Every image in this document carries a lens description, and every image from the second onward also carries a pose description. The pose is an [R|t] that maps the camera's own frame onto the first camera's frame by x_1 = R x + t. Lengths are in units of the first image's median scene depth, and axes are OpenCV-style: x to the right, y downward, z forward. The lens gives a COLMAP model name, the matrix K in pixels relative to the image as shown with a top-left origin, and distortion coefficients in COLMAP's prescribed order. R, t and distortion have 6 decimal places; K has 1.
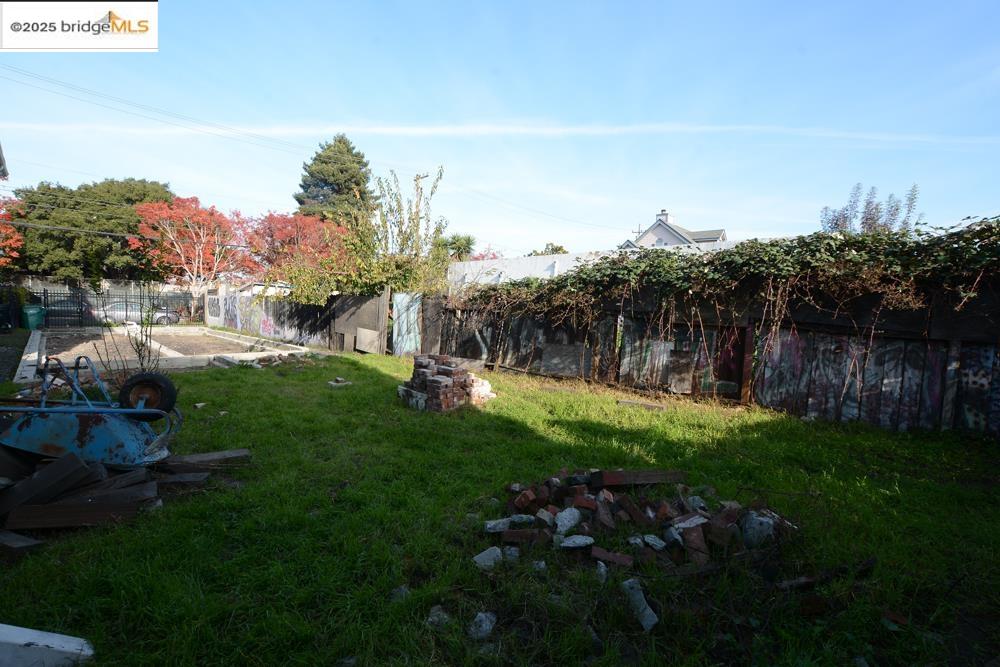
lens RADIAL K [[439.0, 0, 500.0], [0, 439.0, 333.5], [0, 0, 1]] dist [-0.018764, -0.000279]
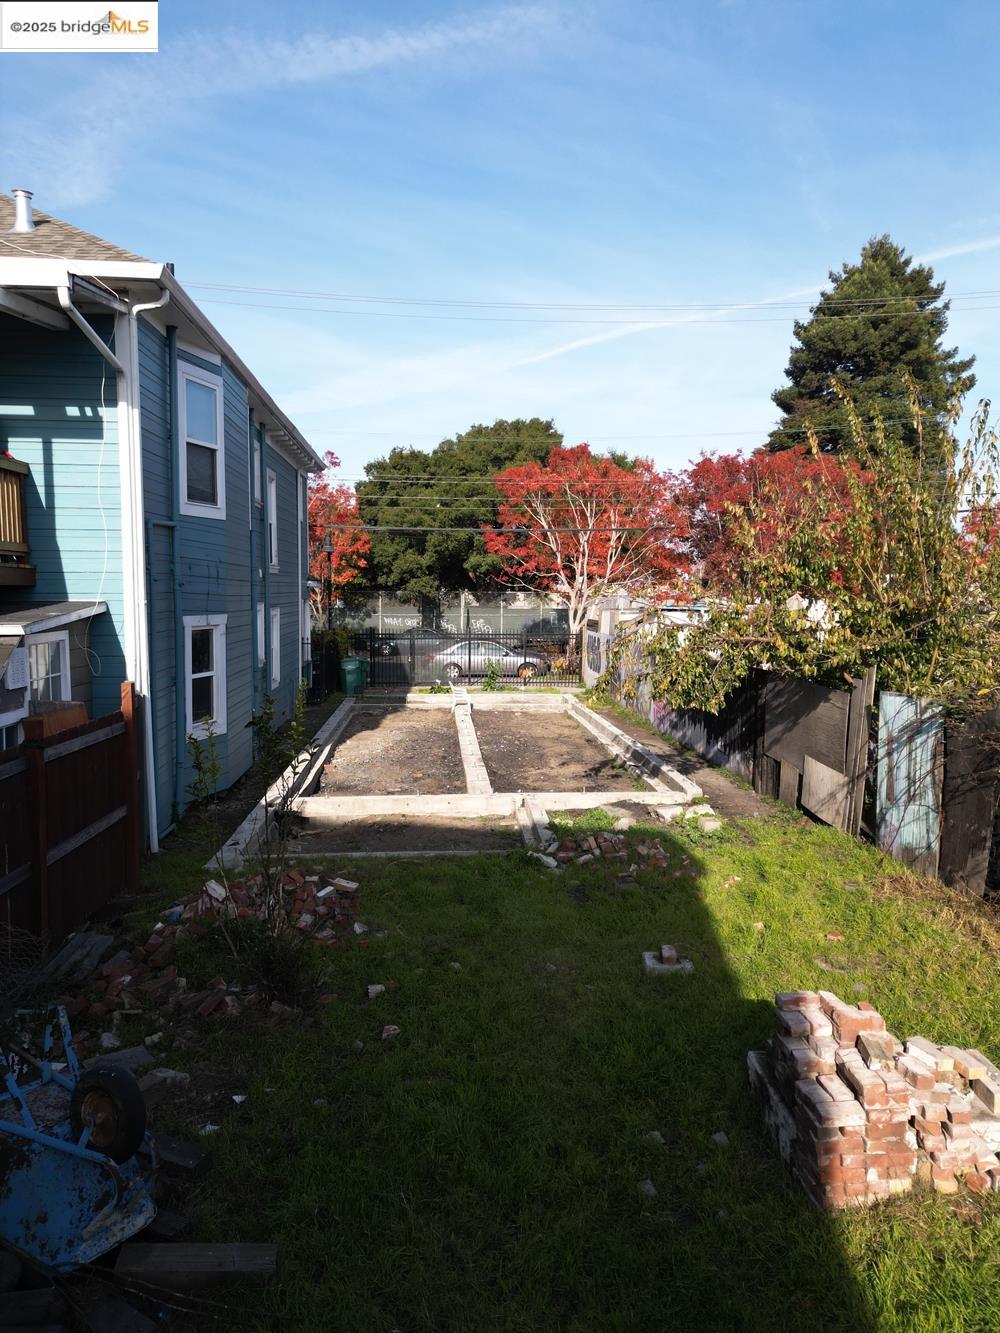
lens RADIAL K [[928.7, 0, 500.0], [0, 928.7, 666.5], [0, 0, 1]] dist [0.010223, -0.001183]
pose [[0.727524, 0.036656, -0.685103, 0.041325], [-0.025320, 0.999326, 0.026581, -0.062601], [0.685615, -0.001992, 0.727961, 0.071363]]
